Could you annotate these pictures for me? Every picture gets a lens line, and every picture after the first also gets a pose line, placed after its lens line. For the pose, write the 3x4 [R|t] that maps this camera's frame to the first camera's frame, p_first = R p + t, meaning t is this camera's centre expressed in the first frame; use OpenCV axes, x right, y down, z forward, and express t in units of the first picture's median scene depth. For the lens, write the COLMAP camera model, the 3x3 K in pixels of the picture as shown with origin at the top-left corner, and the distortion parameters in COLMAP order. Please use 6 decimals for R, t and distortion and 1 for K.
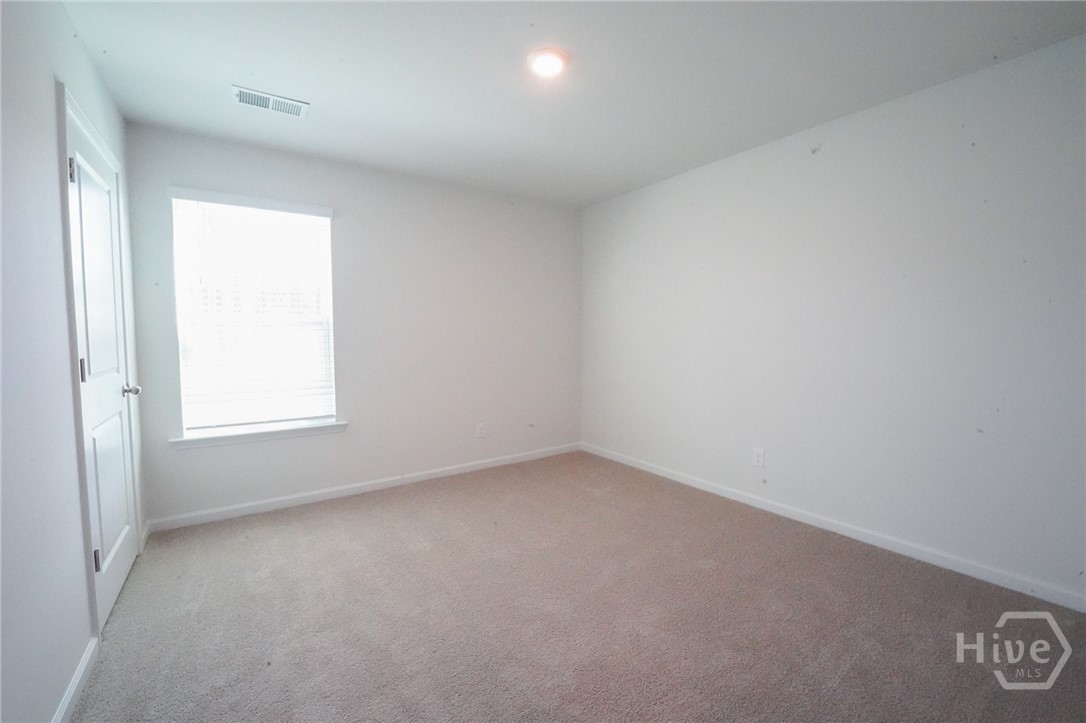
lens RADIAL K [[440.2, 0, 542.1], [0, 440.2, 363.7], [0, 0, 1]] dist [-0.022807, -0.000021]
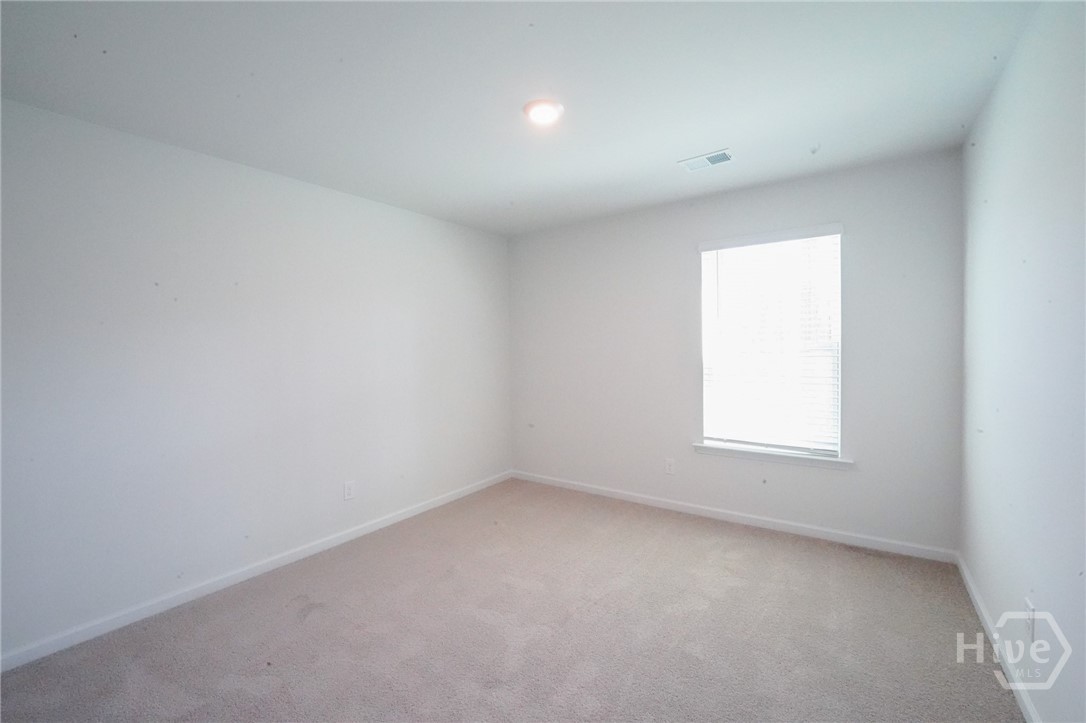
lens RADIAL K [[440.2, 0, 539.5], [0, 440.2, 369.1], [0, 0, 1]] dist [-0.022807, -0.000021]
pose [[0.346565, 0.017676, -0.937859, 0.159695], [-0.062078, 0.998063, -0.004129, -0.007766], [0.935969, 0.059652, 0.346991, 0.104622]]
